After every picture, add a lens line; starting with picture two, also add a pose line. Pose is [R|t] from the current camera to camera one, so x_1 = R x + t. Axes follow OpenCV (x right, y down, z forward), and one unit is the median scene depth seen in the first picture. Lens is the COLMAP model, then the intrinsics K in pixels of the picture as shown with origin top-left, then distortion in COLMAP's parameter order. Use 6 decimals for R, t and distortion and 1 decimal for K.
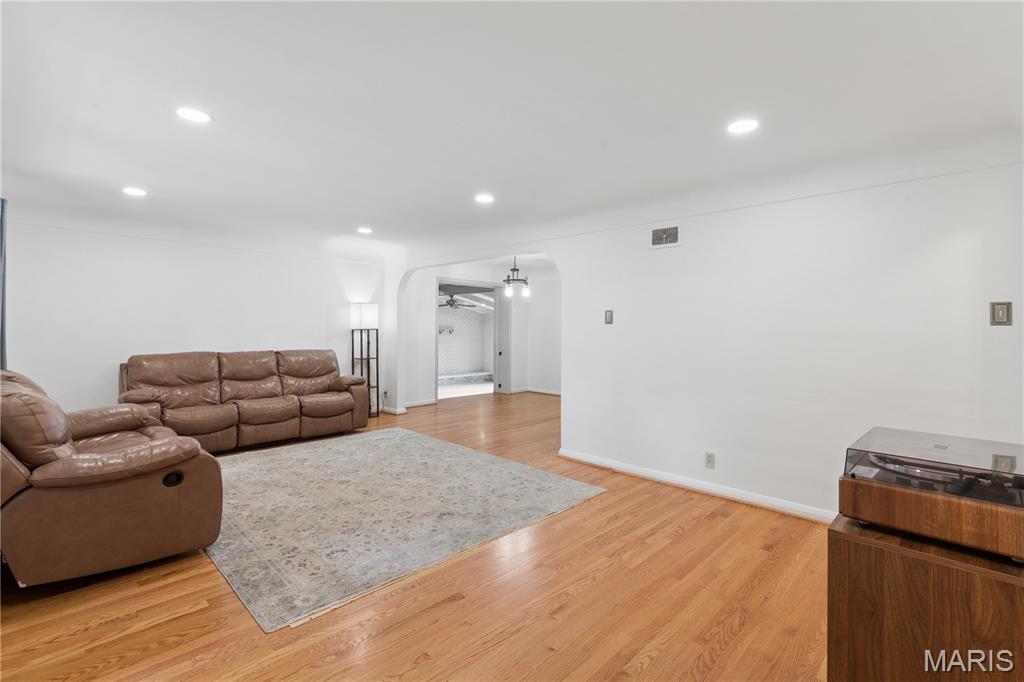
lens RADIAL K [[470.4, 0, 509.1], [0, 470.4, 326.5], [0, 0, 1]] dist [0.000232, 0.000151]
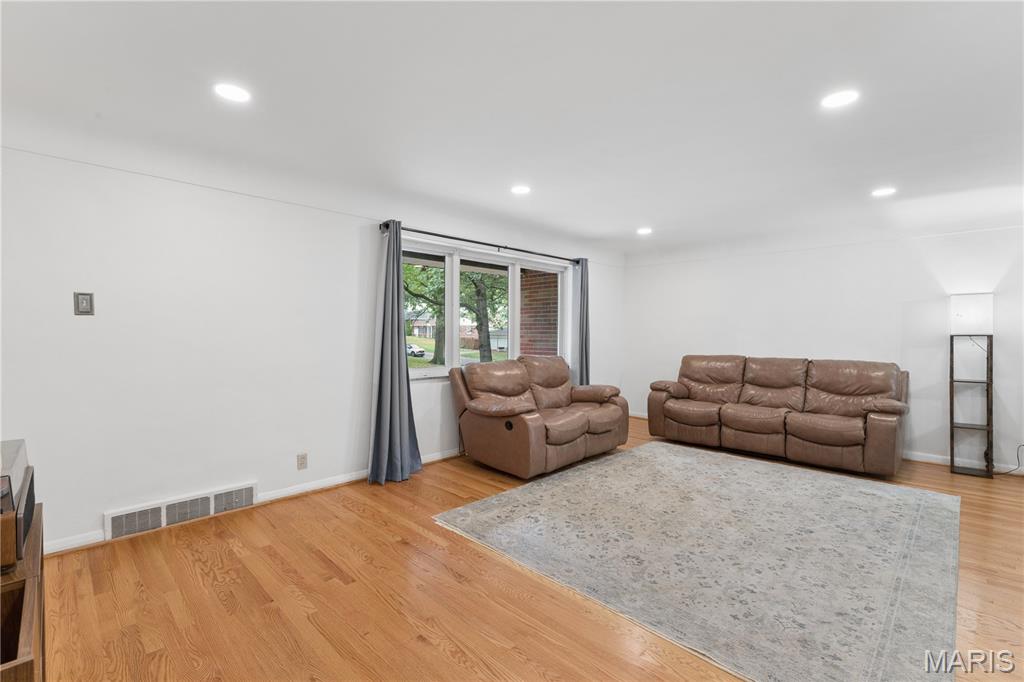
lens RADIAL K [[459.0, 0, 509.4], [0, 459.0, 336.2], [0, 0, 1]] dist [-0.000549, 0.000436]
pose [[-0.007729, -0.001571, -0.999969, 0.508666], [-0.003417, 0.999993, -0.001544, 0.016483], [0.999964, 0.003405, -0.007734, 0.616660]]
